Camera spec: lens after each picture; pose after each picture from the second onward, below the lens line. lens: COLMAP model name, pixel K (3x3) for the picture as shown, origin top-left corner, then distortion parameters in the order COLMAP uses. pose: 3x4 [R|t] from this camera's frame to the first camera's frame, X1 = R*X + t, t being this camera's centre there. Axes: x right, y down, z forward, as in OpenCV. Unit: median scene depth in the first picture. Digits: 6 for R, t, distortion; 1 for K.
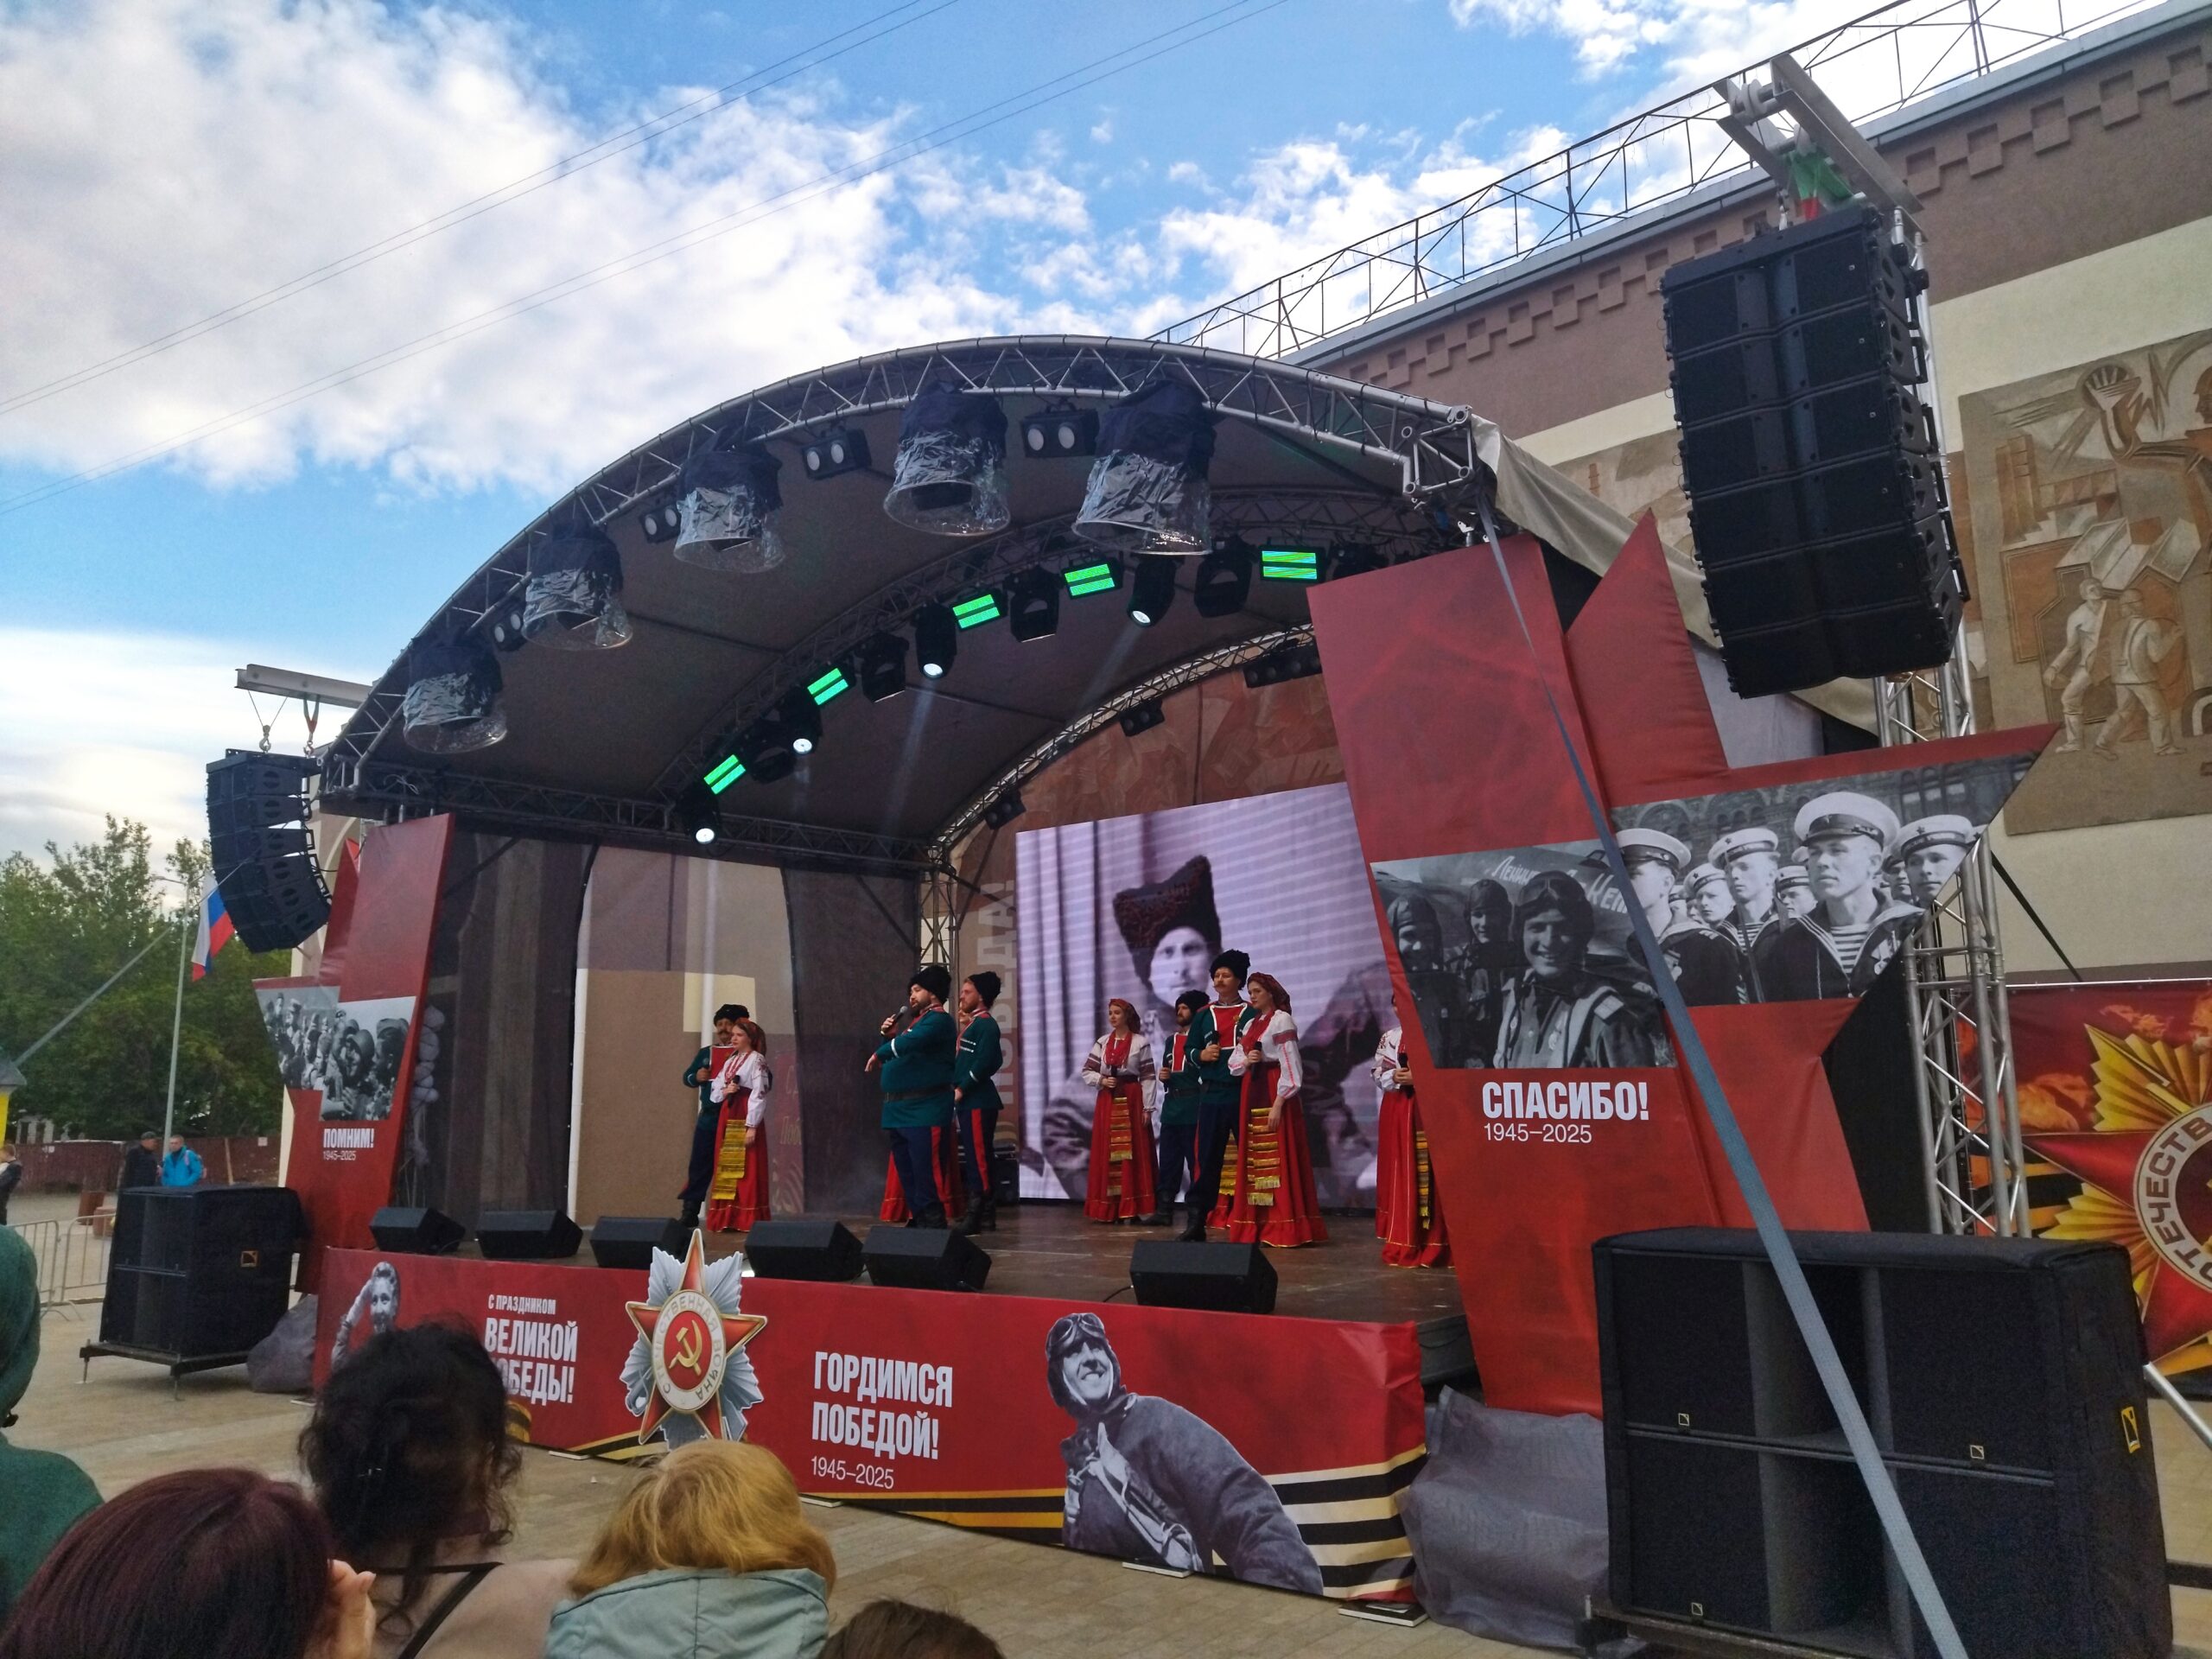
lens RADIAL K [[1652.0, 0, 1093.8], [0, 1652.0, 845.8], [0, 0, 1]] dist [0.122012, -0.204736]
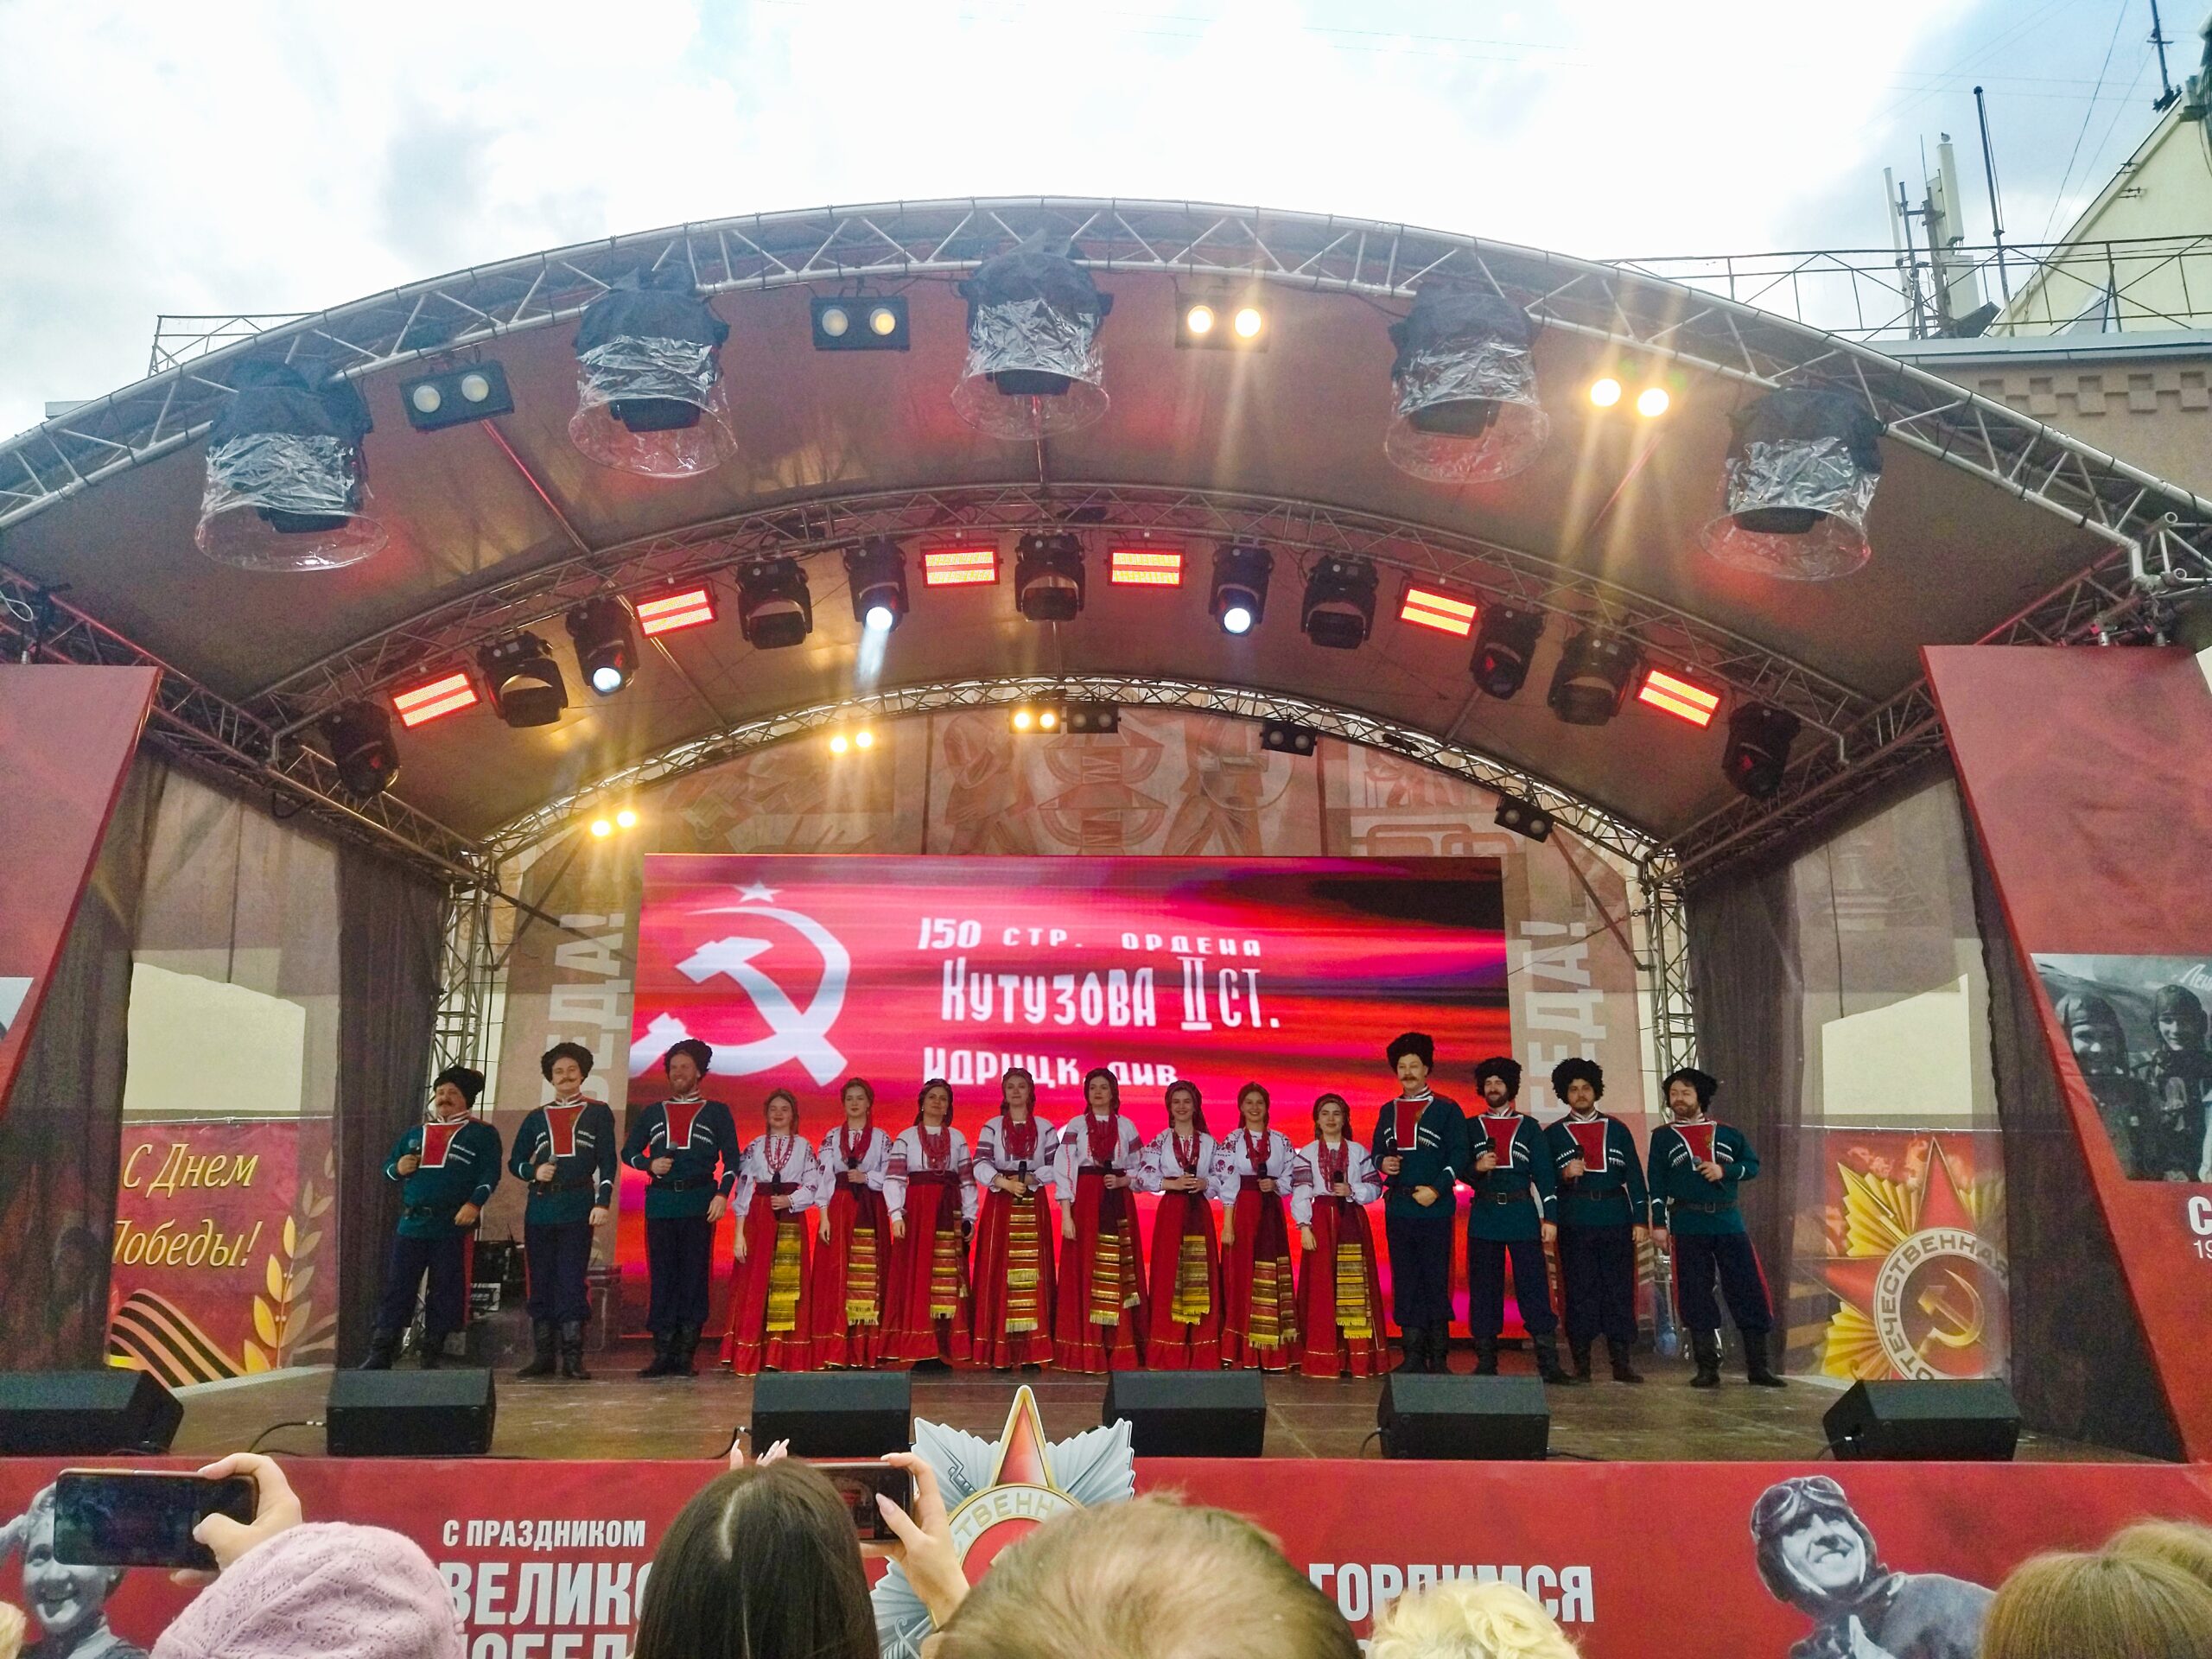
lens RADIAL K [[1657.1, 0, 1109.6], [0, 1657.1, 841.0], [0, 0, 1]] dist [0.076228, -0.130064]
pose [[0.772111, 0.161816, 0.614540, -0.719676], [-0.115481, 0.986664, -0.114710, 0.101684], [-0.624907, 0.017601, 0.780501, 0.525935]]
